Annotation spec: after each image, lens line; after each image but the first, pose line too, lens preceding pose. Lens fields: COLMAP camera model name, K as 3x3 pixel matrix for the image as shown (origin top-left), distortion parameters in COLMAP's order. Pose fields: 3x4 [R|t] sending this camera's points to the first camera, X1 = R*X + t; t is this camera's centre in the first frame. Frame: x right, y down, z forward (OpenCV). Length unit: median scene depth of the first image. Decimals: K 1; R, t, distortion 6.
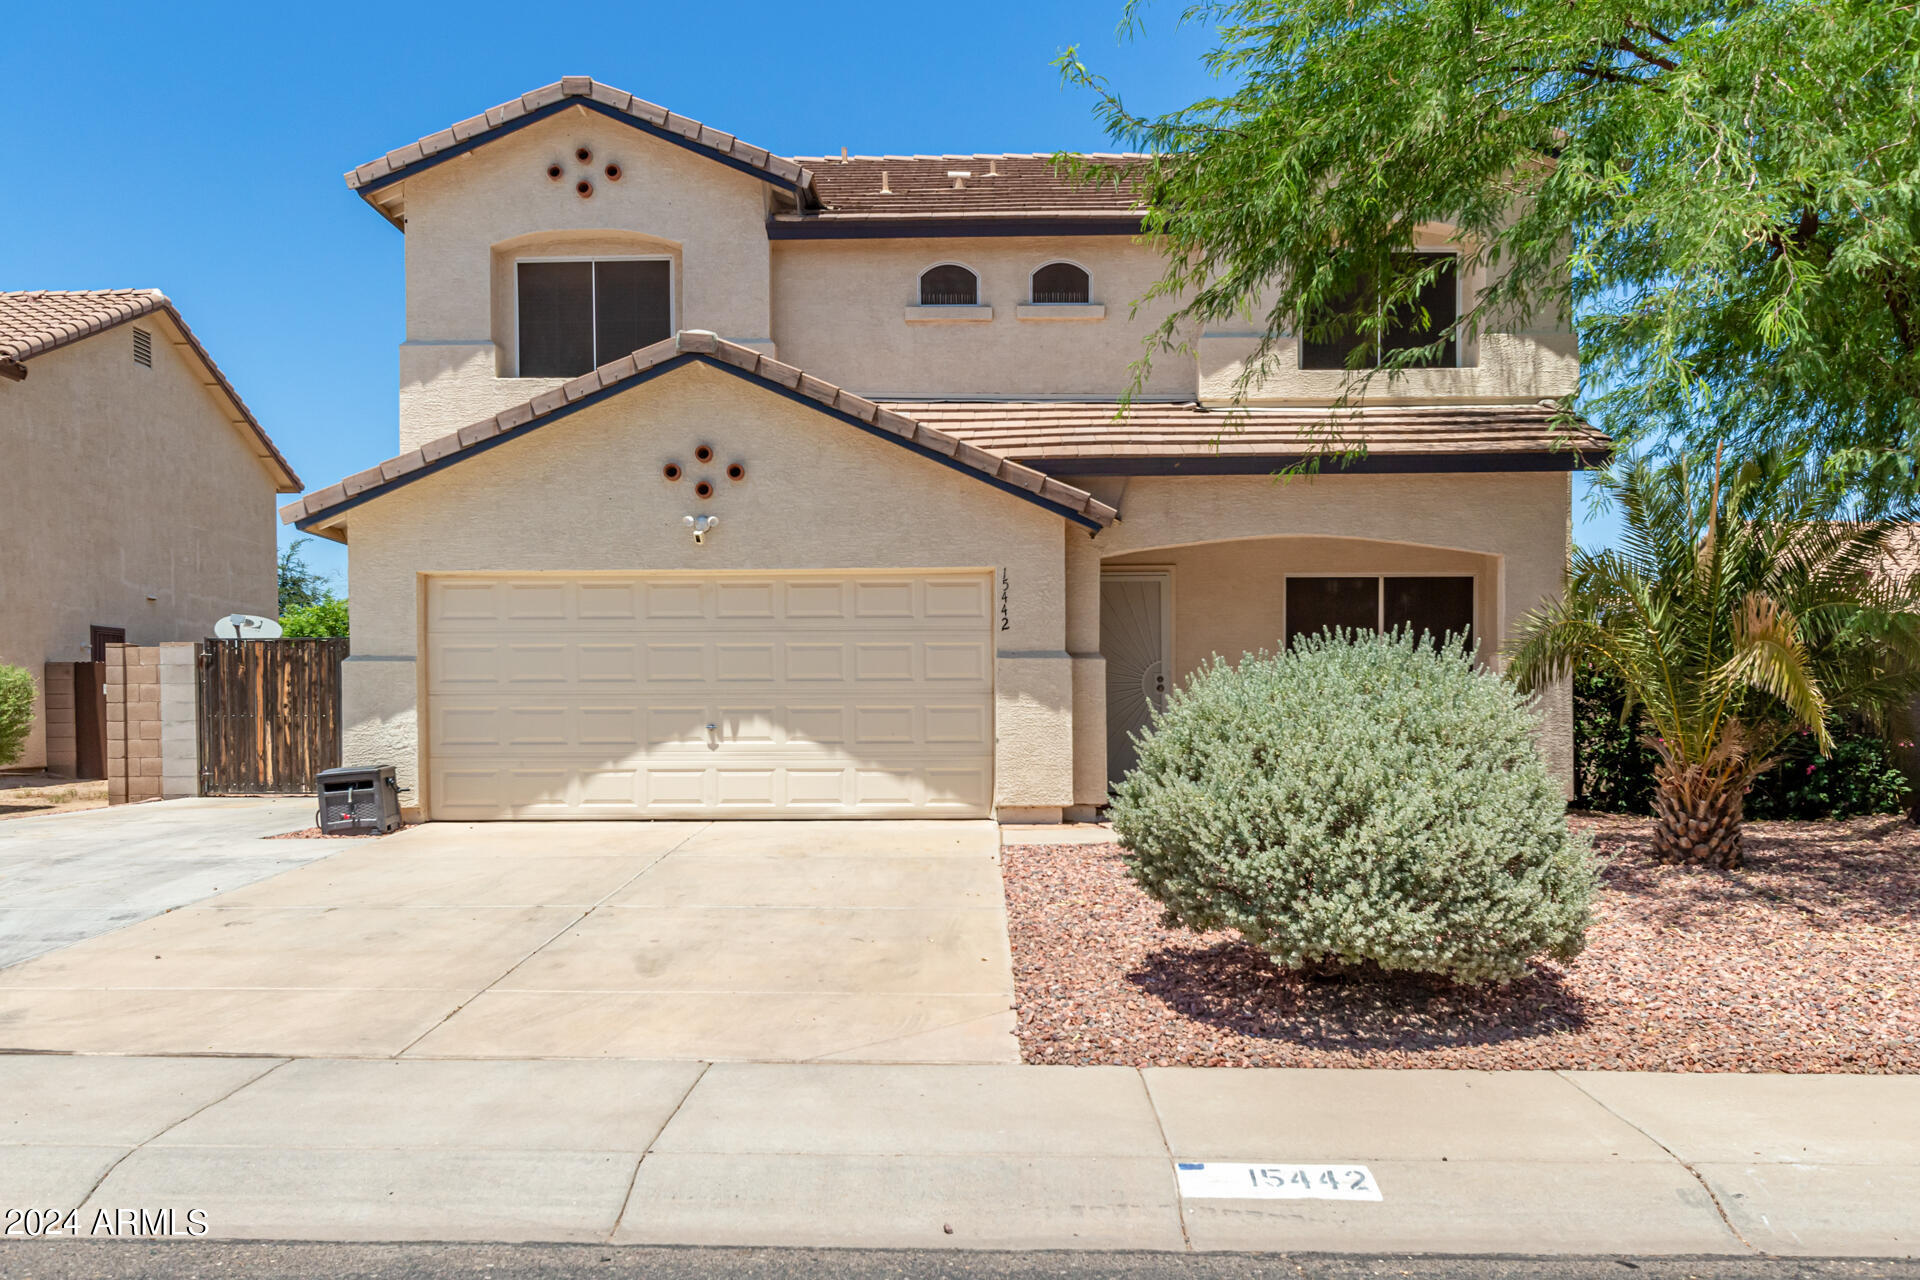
lens RADIAL K [[1558.6, 0, 1016.4], [0, 1558.6, 739.2], [0, 0, 1]] dist [0.001370, 0.003774]
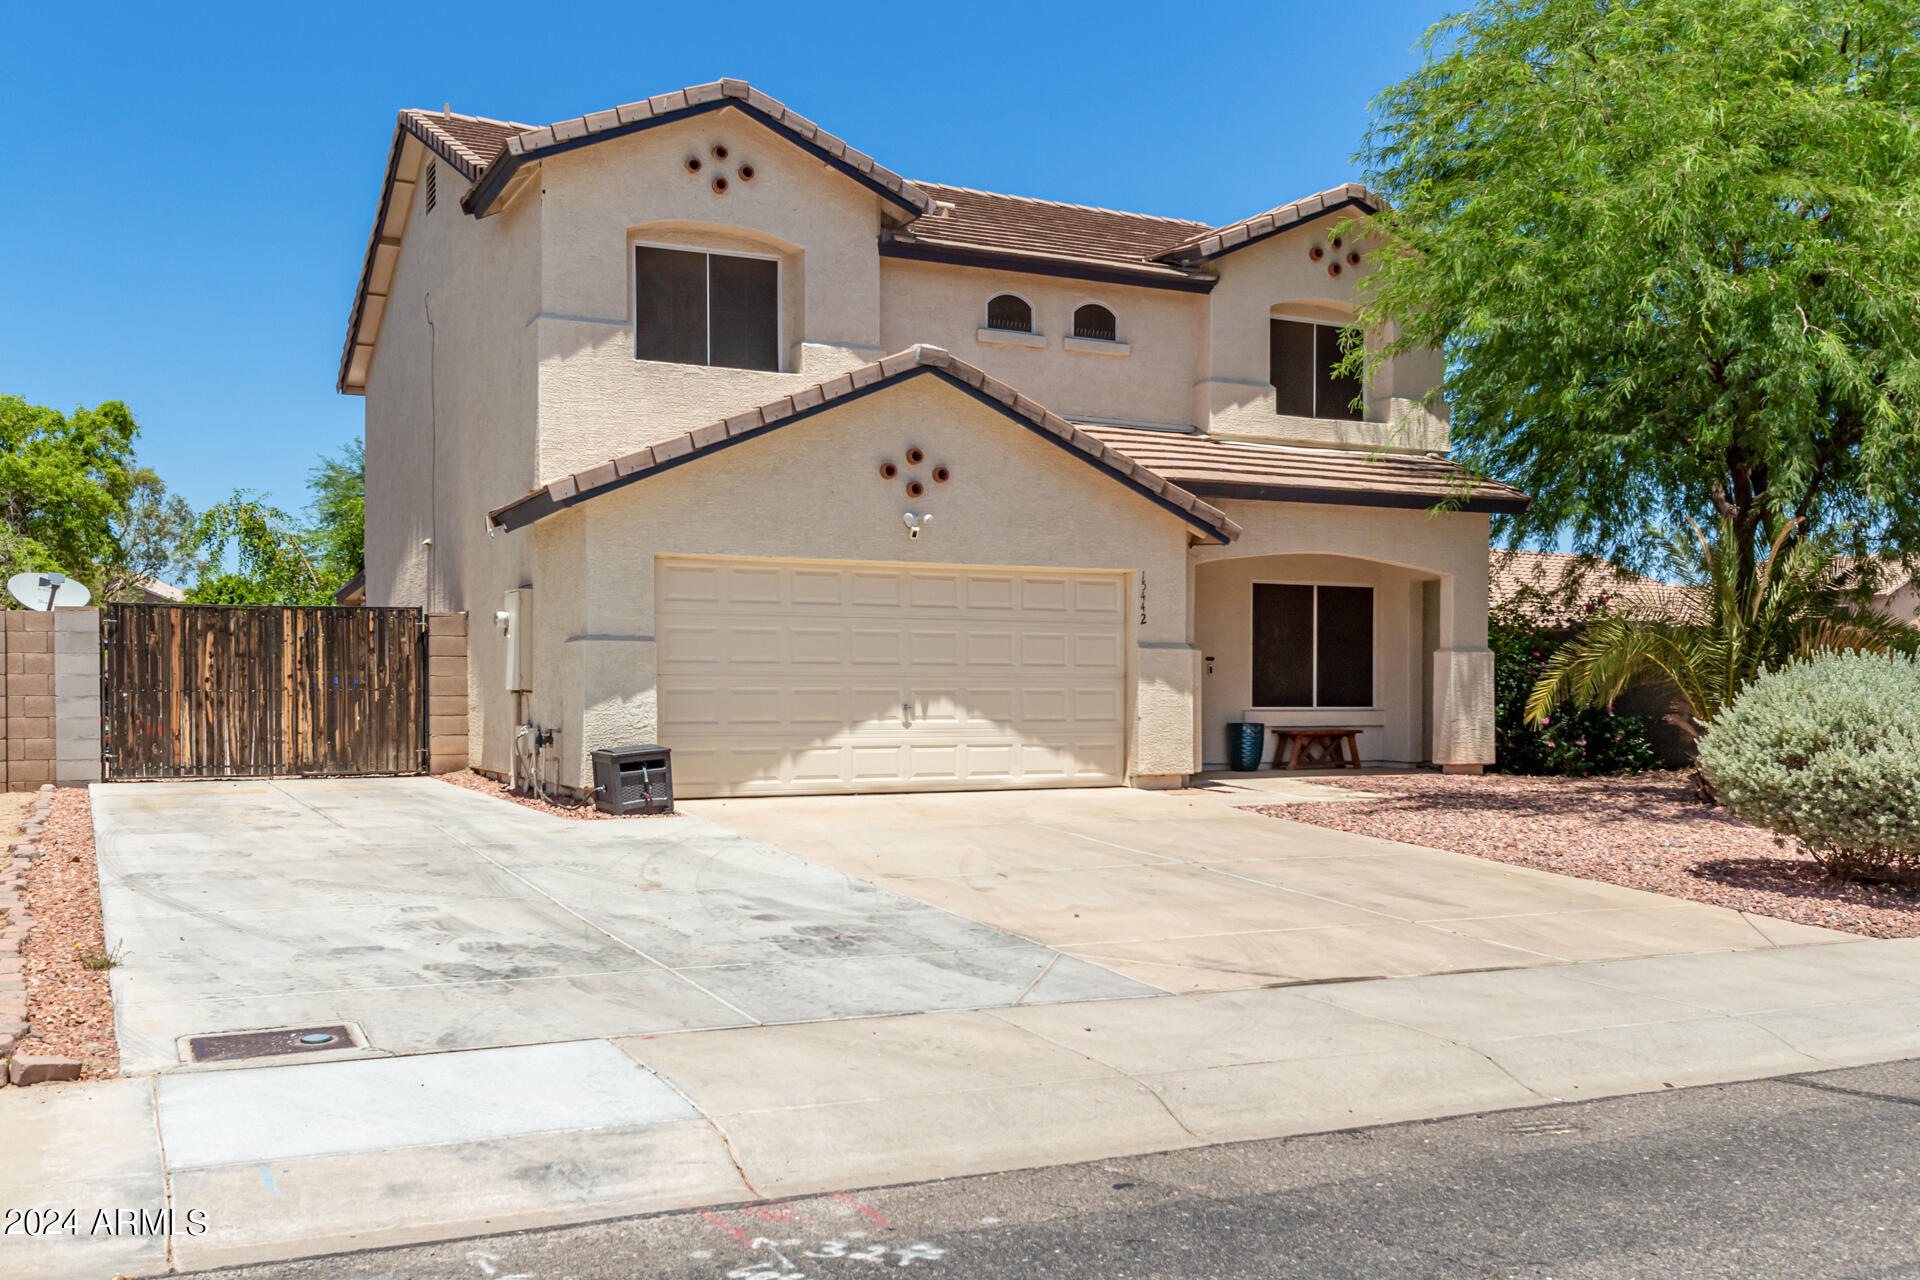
lens RADIAL K [[1546.6, 0, 959.2], [0, 1546.6, 695.5], [0, 0, 1]] dist [-0.000054, -0.000589]
pose [[0.906308, 0.004433, 0.422594, -0.615724], [-0.000461, 0.999955, -0.009501, -0.005454], [-0.422617, 0.008416, 0.906269, 0.007692]]
